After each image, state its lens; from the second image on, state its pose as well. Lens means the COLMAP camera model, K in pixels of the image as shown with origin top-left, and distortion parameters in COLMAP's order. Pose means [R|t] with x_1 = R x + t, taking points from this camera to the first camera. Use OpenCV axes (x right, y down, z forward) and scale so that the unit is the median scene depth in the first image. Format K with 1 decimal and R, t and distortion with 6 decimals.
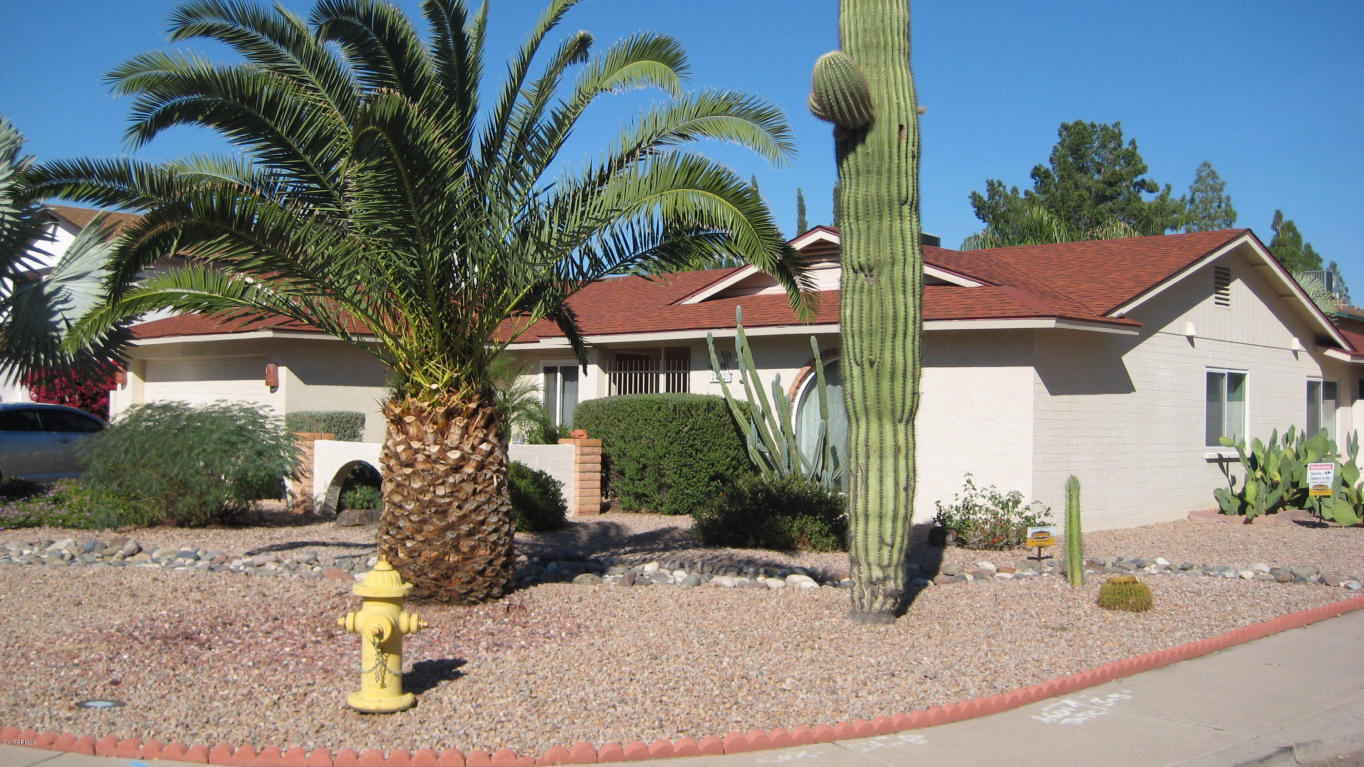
lens RADIAL K [[1433.7, 0, 682.5], [0, 1433.7, 377.1], [0, 0, 1]] dist [-0.104543, 0.000000]
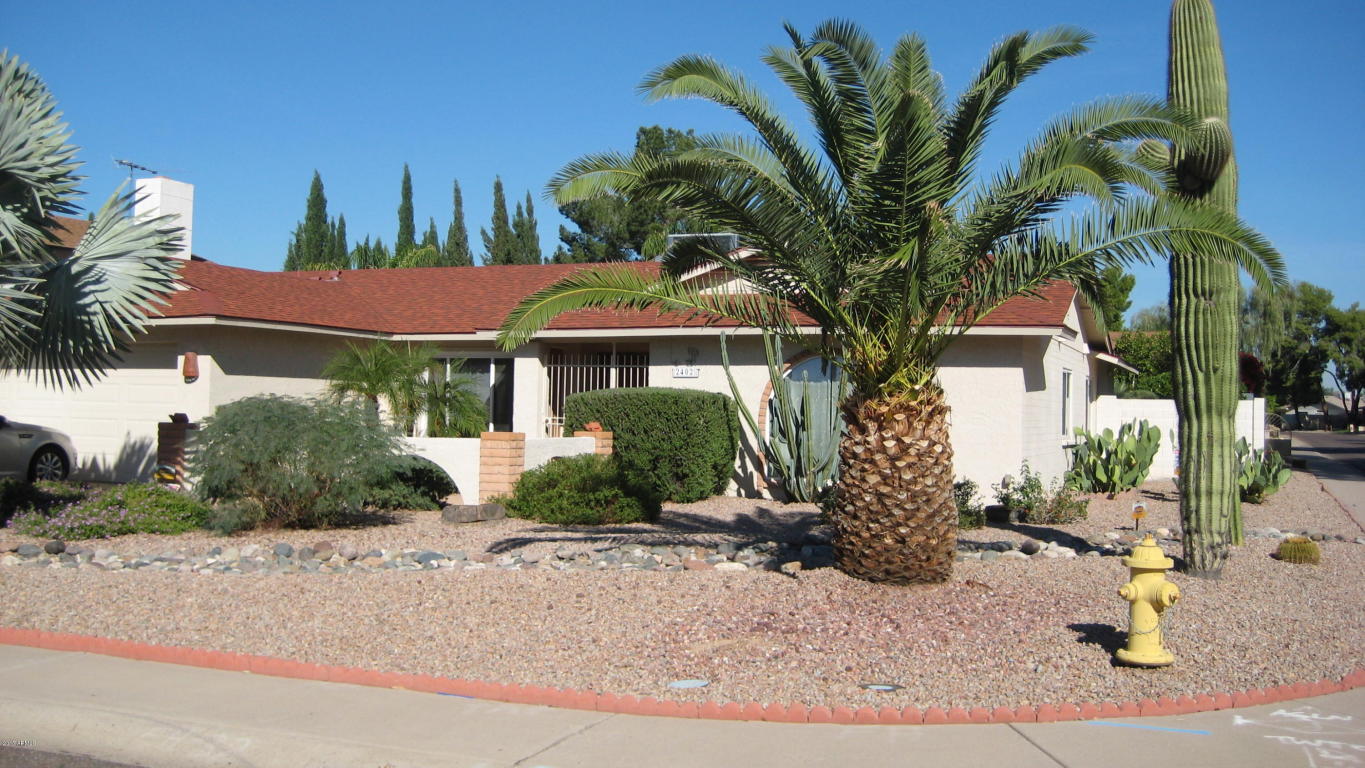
lens RADIAL K [[1434.8, 0, 687.3], [0, 1434.8, 380.4], [0, 0, 1]] dist [-0.104543, 0.000000]
pose [[0.921732, 0.007533, 0.387755, -0.440967], [-0.011786, 0.999894, 0.008591, -0.003477], [-0.387649, -0.012488, 0.921722, 0.027817]]
